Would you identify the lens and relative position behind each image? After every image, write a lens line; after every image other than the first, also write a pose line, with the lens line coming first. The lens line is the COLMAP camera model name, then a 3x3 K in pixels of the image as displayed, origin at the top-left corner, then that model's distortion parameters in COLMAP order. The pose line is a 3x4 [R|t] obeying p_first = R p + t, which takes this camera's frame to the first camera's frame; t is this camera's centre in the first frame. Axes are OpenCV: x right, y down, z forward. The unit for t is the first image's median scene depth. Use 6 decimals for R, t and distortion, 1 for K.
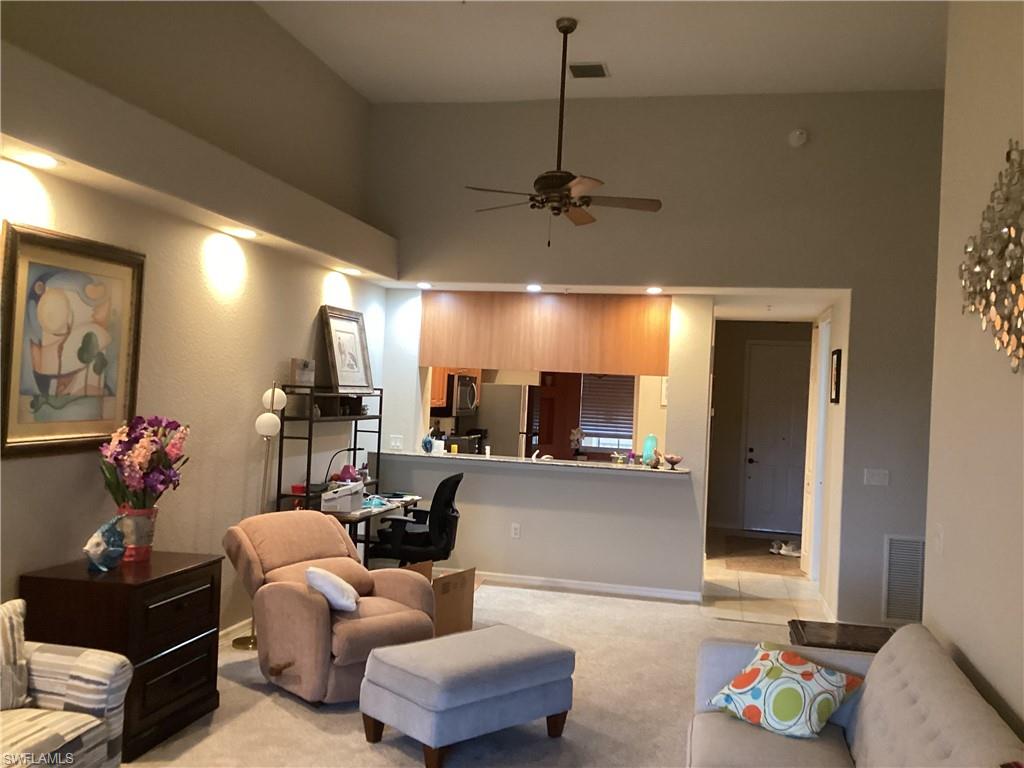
lens RADIAL K [[914.4, 0, 509.9], [0, 914.4, 369.1], [0, 0, 1]] dist [0.129658, -0.244904]
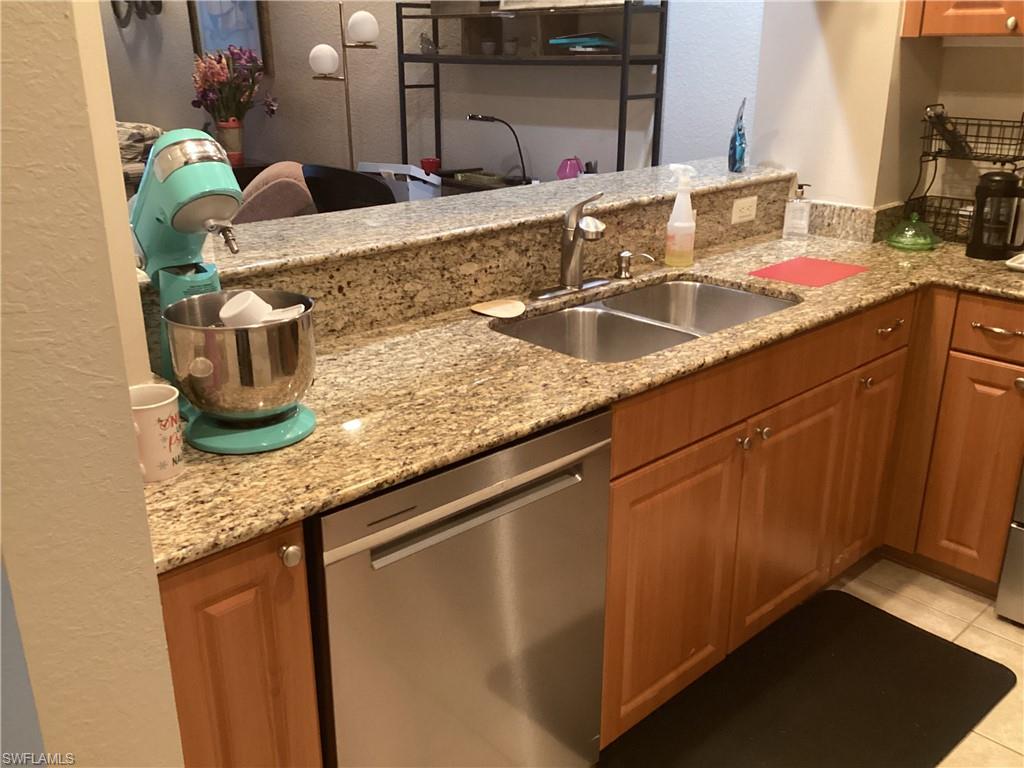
lens RADIAL K [[914.4, 0, 509.9], [0, 914.4, 369.1], [0, 0, 1]] dist [0.129658, -0.244904]
pose [[-0.570088, 0.225341, -0.790077, 0.464960], [-0.003696, 0.960938, 0.276739, 0.125761], [0.821575, 0.160686, -0.546987, 2.135958]]
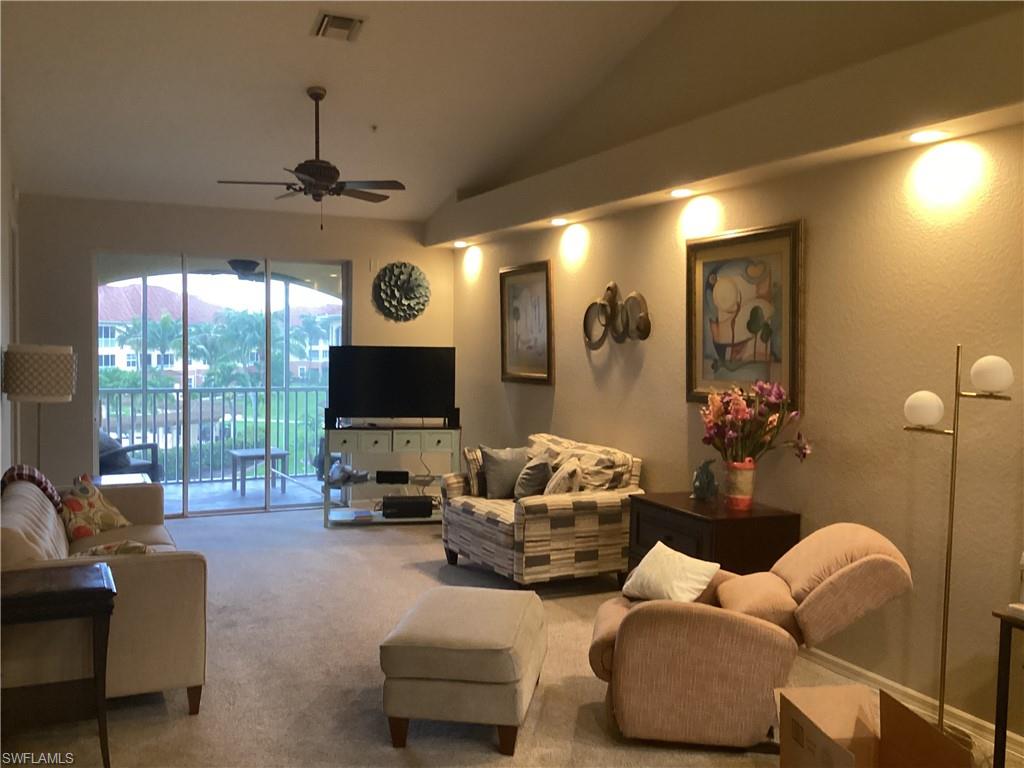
lens RADIAL K [[914.4, 0, 509.9], [0, 914.4, 369.1], [0, 0, 1]] dist [0.129658, -0.244904]
pose [[-0.794616, -0.034679, -0.606121, 0.494537], [-0.032159, 0.999370, -0.015018, 0.067029], [0.606260, 0.007559, -0.795231, 1.765645]]
